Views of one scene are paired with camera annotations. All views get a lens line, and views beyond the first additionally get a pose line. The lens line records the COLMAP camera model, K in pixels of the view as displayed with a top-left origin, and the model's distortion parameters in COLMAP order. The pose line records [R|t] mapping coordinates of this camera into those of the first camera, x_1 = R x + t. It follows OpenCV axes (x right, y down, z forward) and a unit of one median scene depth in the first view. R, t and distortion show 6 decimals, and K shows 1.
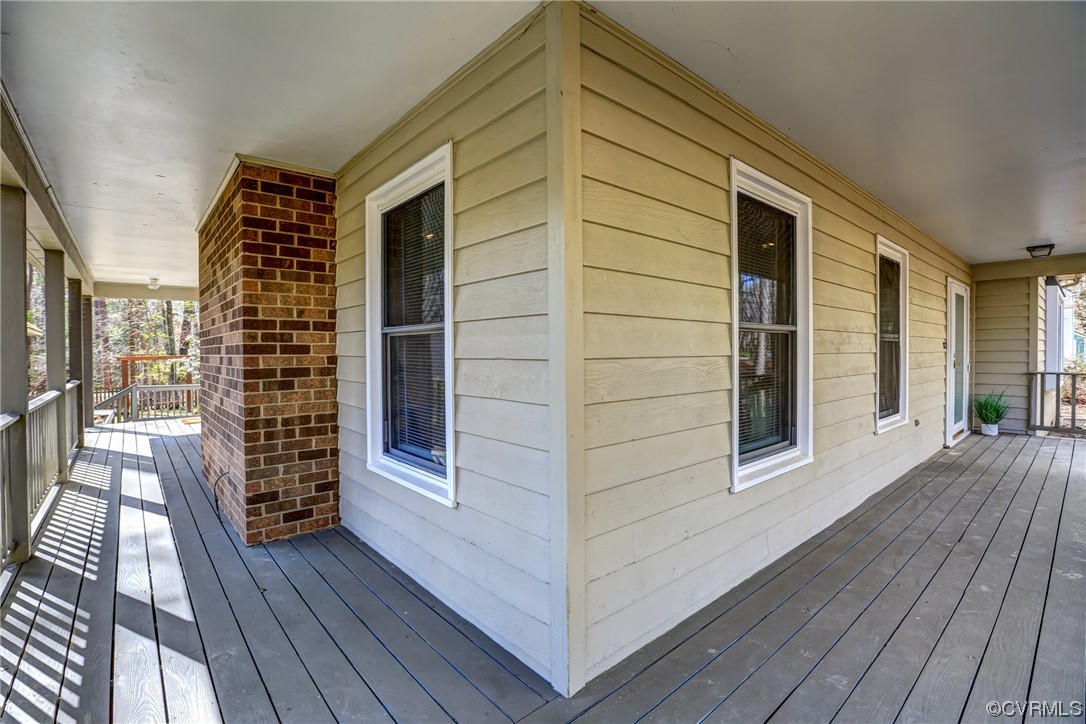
lens RADIAL K [[490.6, 0, 543.0], [0, 490.6, 362.0], [0, 0, 1]] dist [-0.000663, -0.000116]
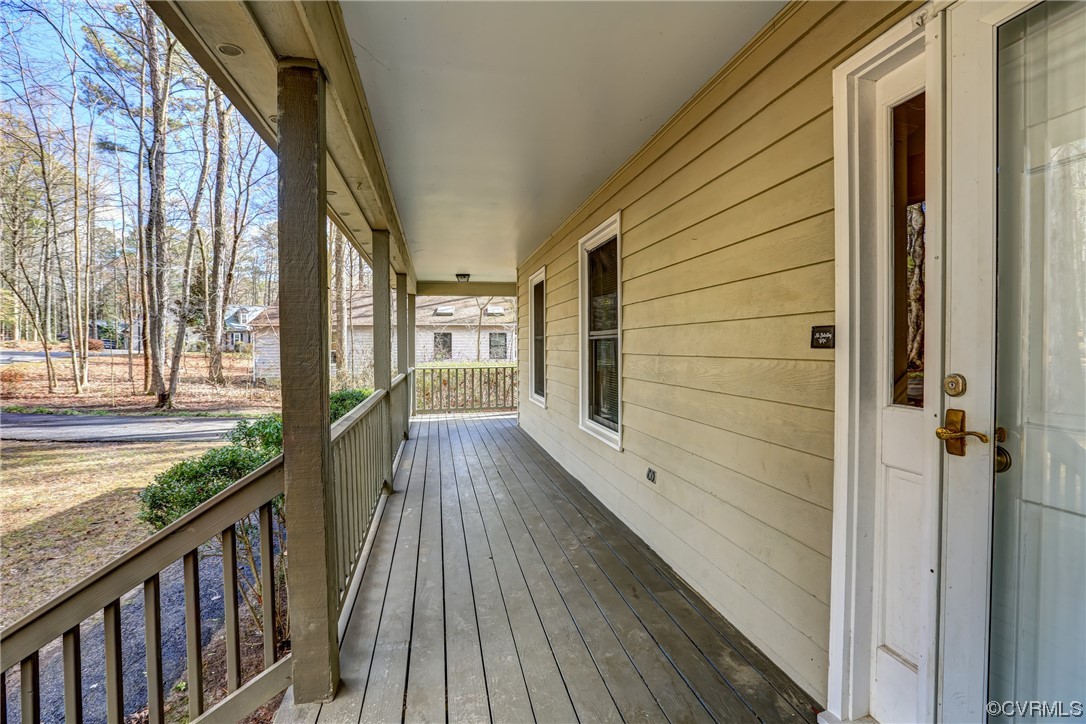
lens RADIAL K [[490.6, 0, 543.0], [0, 490.6, 362.0], [0, 0, 1]] dist [-0.000663, -0.000116]
pose [[0.879050, 0.003785, -0.476715, 0.313318], [0.007997, 0.999711, 0.022684, -0.018721], [0.476663, -0.023753, 0.878765, -0.428164]]
